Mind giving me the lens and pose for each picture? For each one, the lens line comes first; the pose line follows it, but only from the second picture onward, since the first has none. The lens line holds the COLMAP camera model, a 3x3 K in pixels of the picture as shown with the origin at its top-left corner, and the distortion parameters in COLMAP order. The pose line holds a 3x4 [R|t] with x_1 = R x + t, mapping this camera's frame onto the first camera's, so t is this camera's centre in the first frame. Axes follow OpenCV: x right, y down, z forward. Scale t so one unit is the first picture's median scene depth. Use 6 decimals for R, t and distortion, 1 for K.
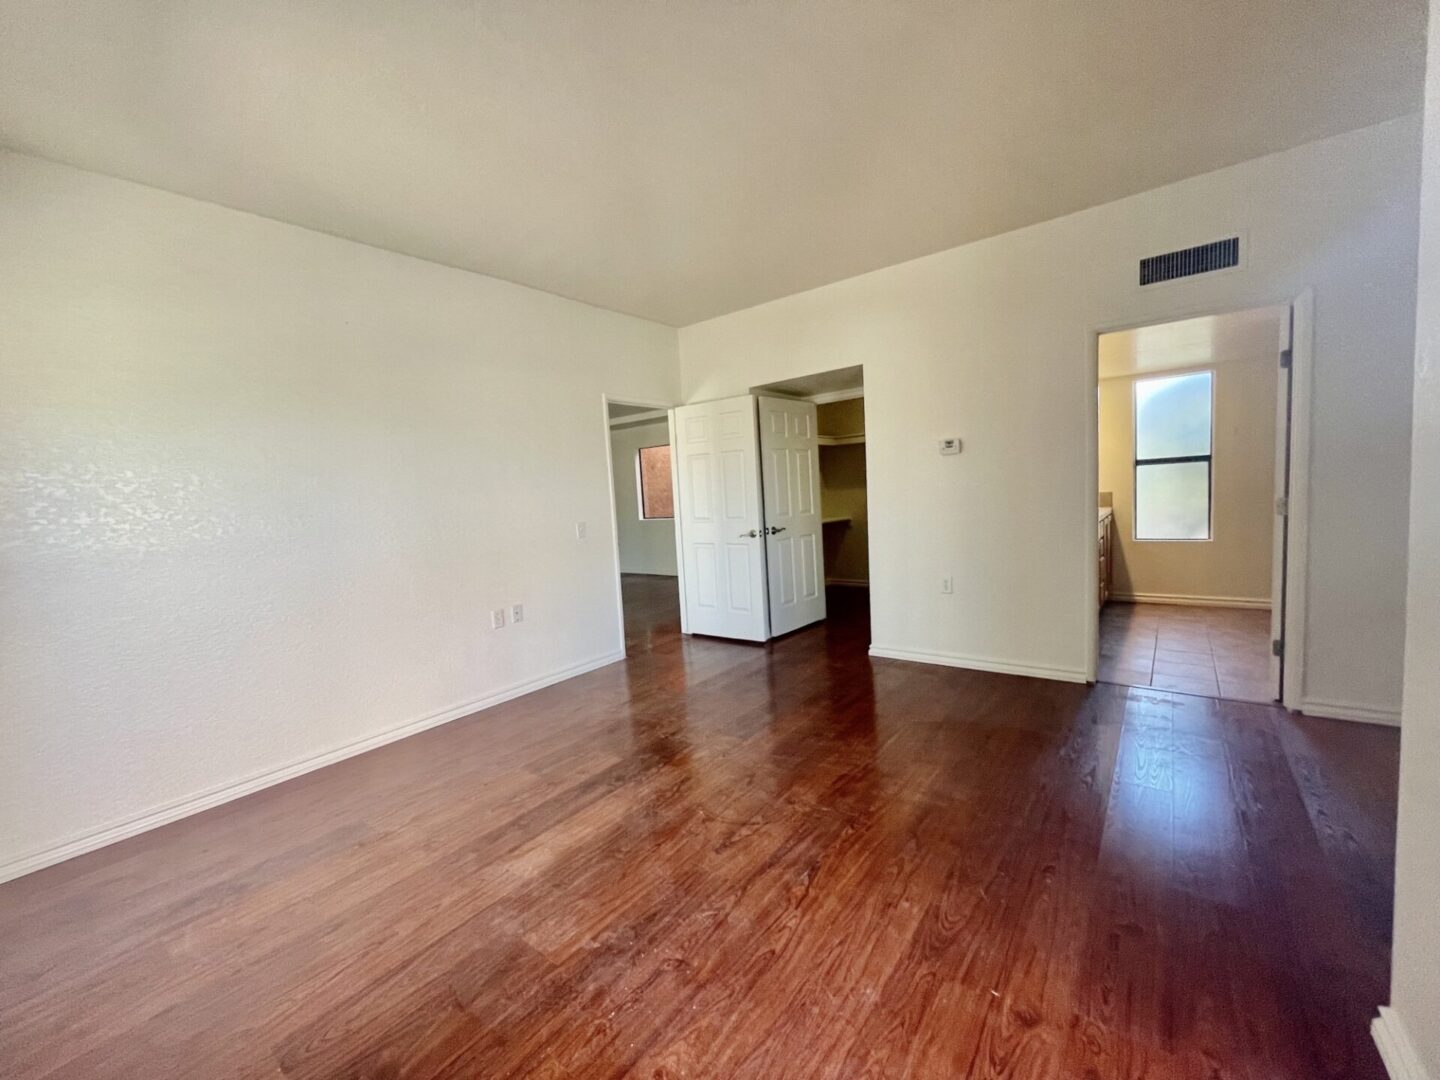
lens RADIAL K [[582.7, 0, 712.5], [0, 582.7, 541.9], [0, 0, 1]] dist [0.001909, -0.000696]
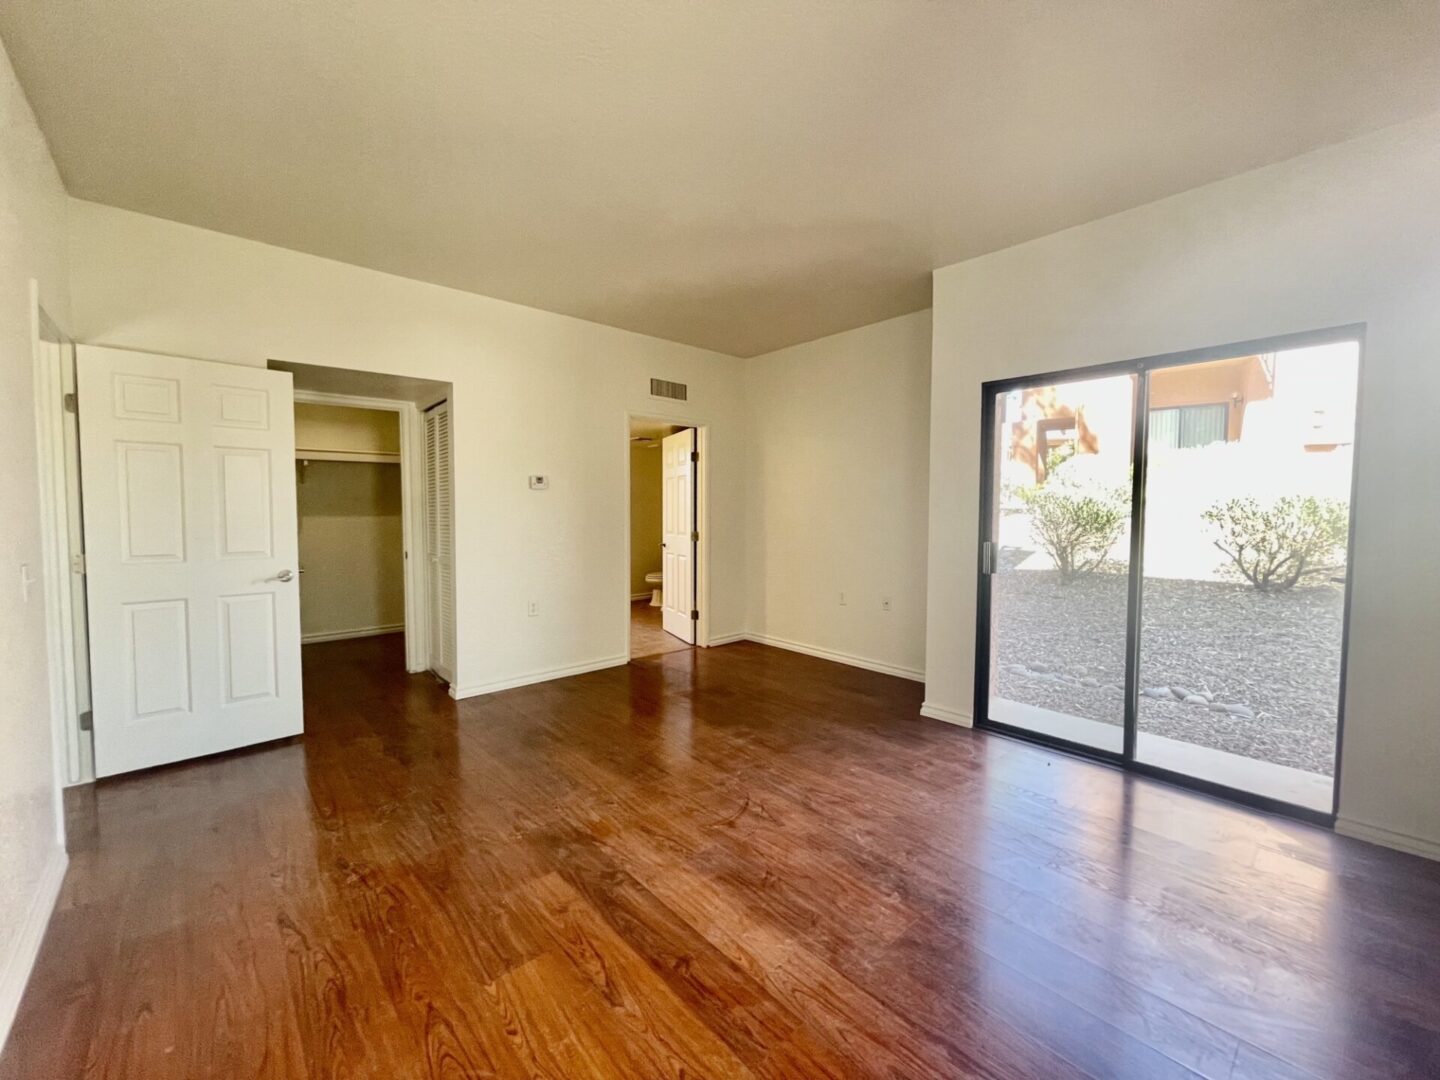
lens RADIAL K [[582.7, 0, 711.1], [0, 582.7, 536.1], [0, 0, 1]] dist [0.001909, -0.000696]
pose [[0.180900, 0.011373, 0.983436, -1.050258], [0.073628, 0.996971, -0.025073, -0.013318], [-0.980742, 0.076944, 0.179515, 0.812272]]
